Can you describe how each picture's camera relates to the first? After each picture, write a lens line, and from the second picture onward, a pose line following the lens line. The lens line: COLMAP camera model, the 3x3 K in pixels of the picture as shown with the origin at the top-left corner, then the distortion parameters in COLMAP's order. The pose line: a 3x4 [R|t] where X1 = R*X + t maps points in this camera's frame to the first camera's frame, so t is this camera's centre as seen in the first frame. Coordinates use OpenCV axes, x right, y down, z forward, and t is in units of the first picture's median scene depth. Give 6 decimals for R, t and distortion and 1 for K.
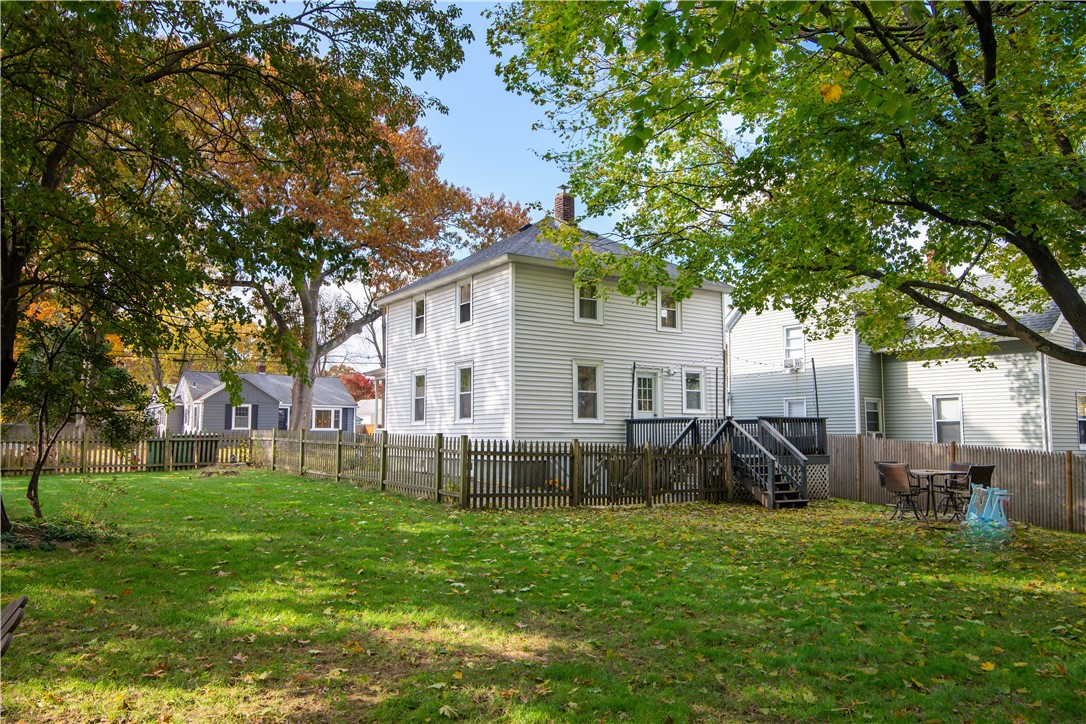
lens RADIAL K [[798.0, 0, 545.4], [0, 798.0, 364.7], [0, 0, 1]] dist [0.005682, 0.002130]
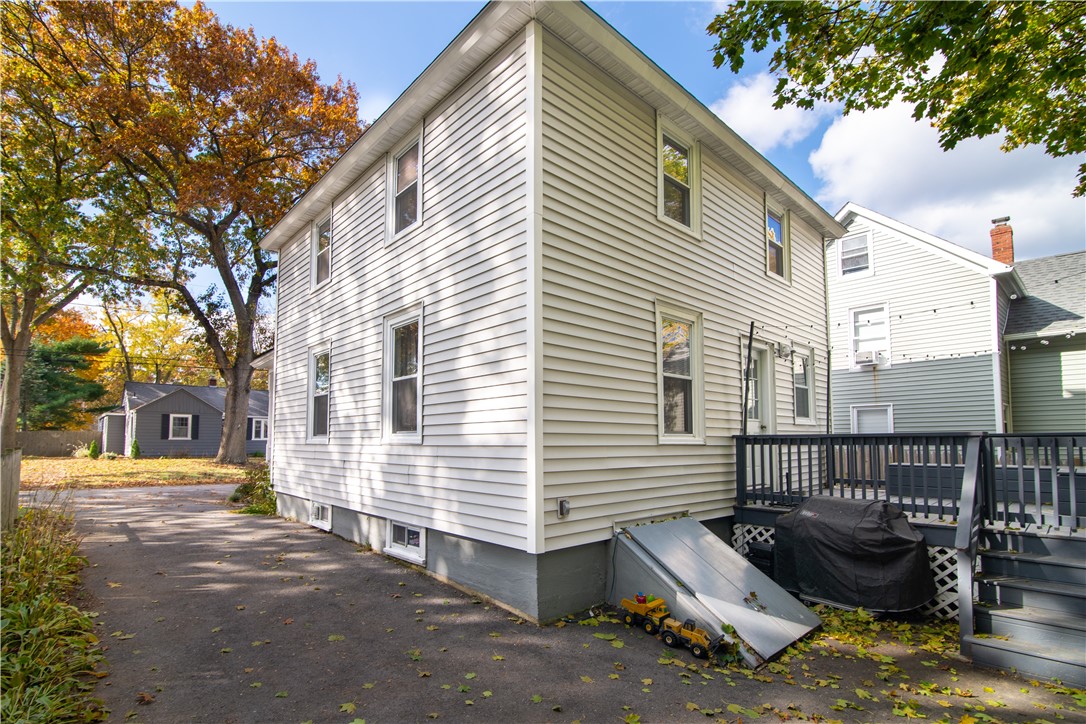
lens RADIAL K [[499.1, 0, 555.8], [0, 499.1, 405.2], [0, 0, 1]] dist [-0.016539, 0.000366]
pose [[0.982901, 0.012106, 0.183737, -0.106233], [-0.015658, 0.999717, 0.017897, 0.070885], [-0.183469, -0.020468, 0.982812, 1.106272]]
